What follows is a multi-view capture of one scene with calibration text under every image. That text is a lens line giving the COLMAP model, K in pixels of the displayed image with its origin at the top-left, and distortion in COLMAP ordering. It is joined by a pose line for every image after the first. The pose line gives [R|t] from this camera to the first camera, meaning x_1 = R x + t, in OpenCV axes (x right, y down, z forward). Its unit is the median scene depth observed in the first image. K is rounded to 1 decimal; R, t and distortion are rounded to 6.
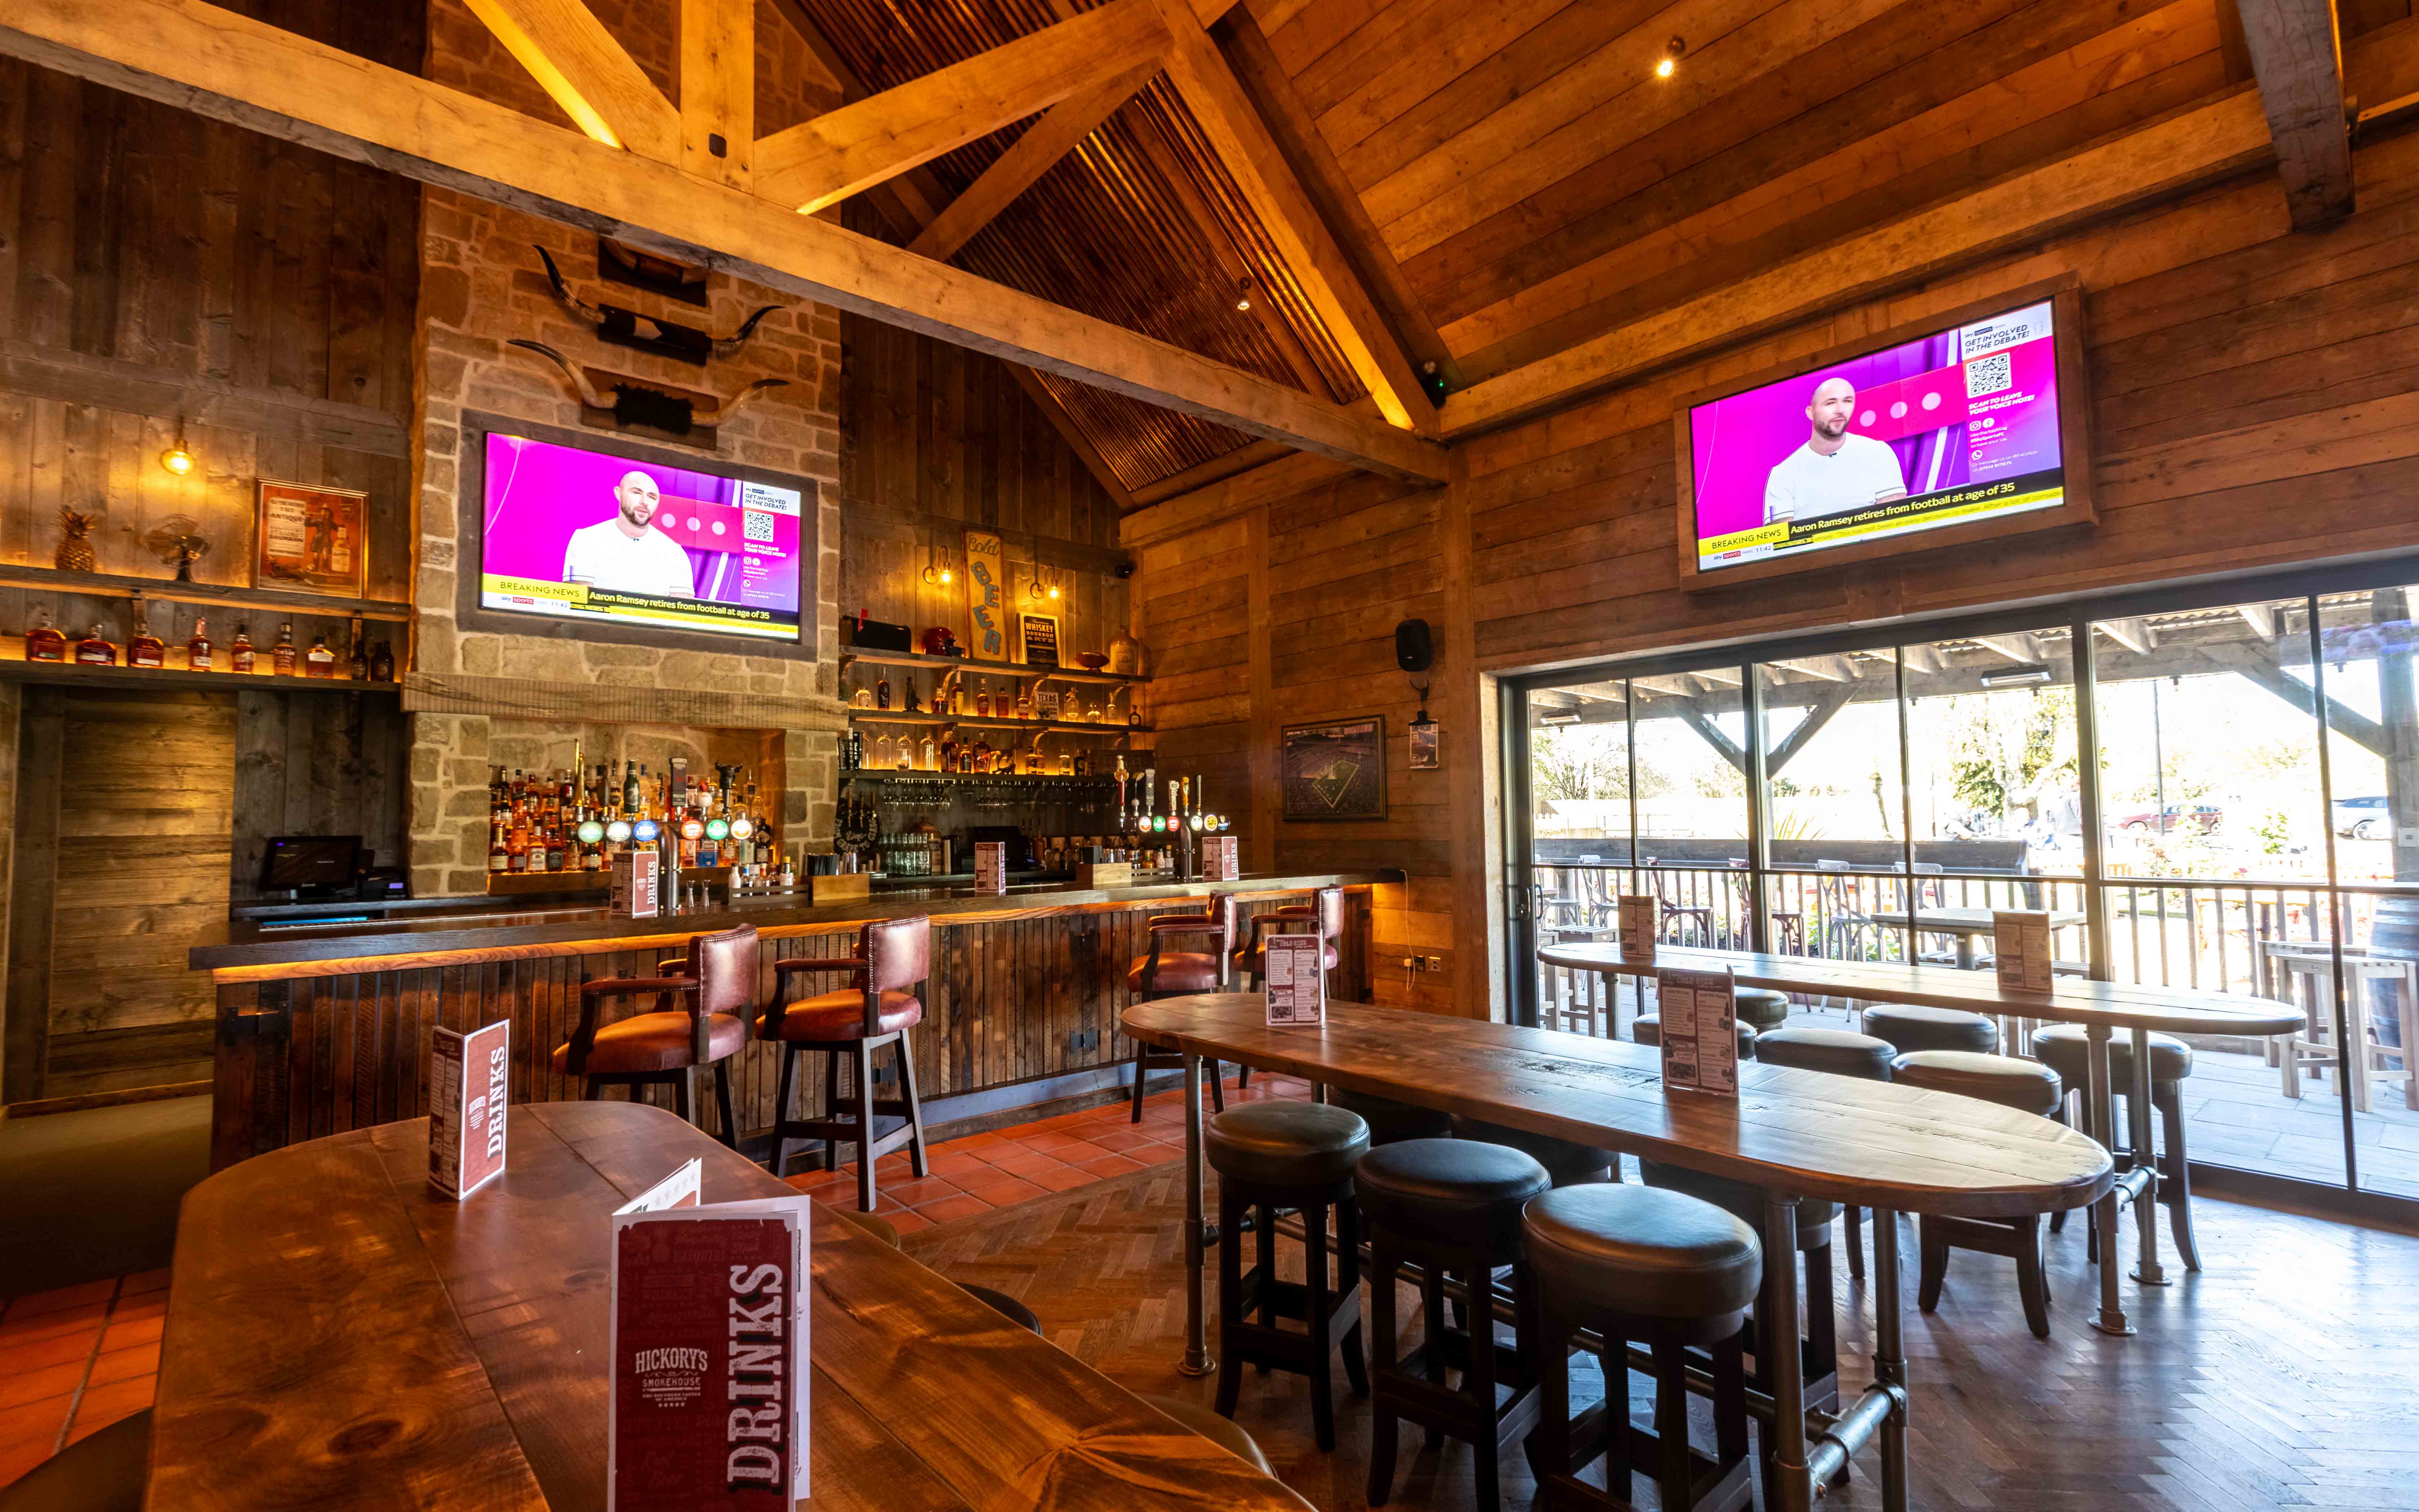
lens RADIAL K [[1074.2, 0, 1204.6], [0, 1074.2, 759.8], [0, 0, 1]] dist [0.001935, -0.000978]
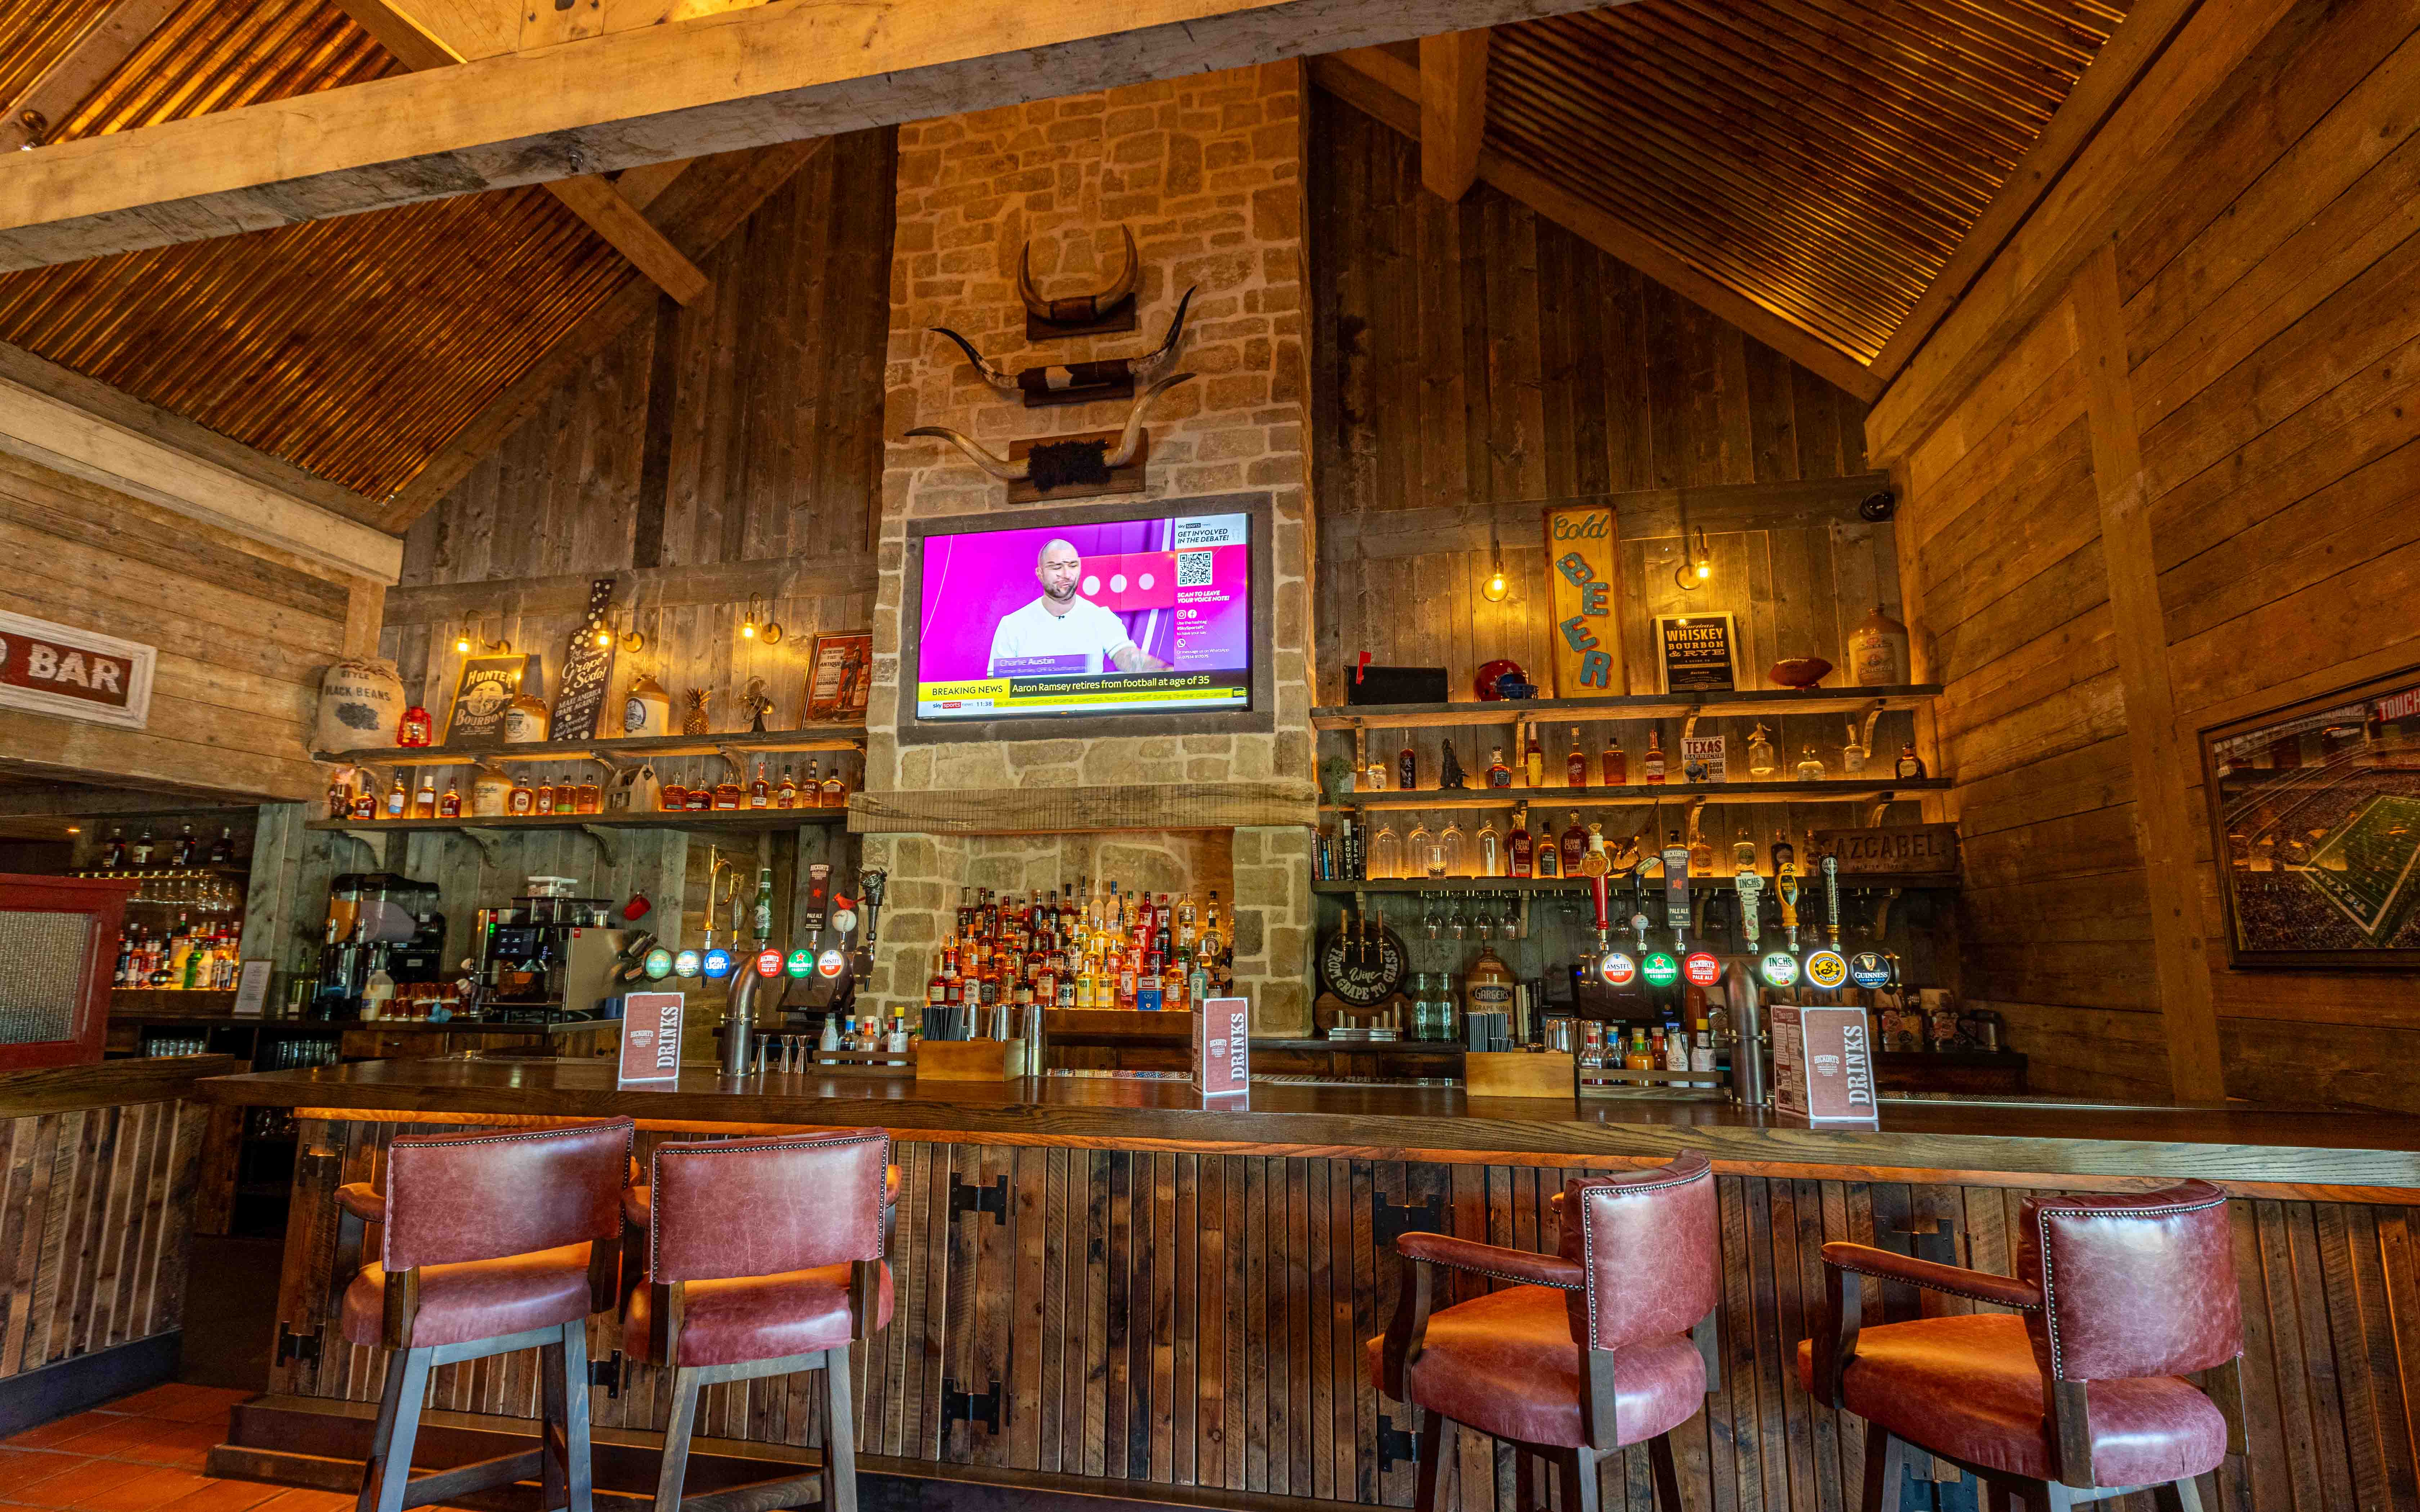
lens RADIAL K [[1074.5, 0, 1205.4], [0, 1074.5, 791.4], [0, 0, 1]] dist [0.001935, -0.000978]
pose [[0.613673, -0.104020, -0.782678, 0.208817], [0.033255, 0.993809, -0.106006, 0.029003], [0.788860, 0.039025, 0.613333, 0.612563]]
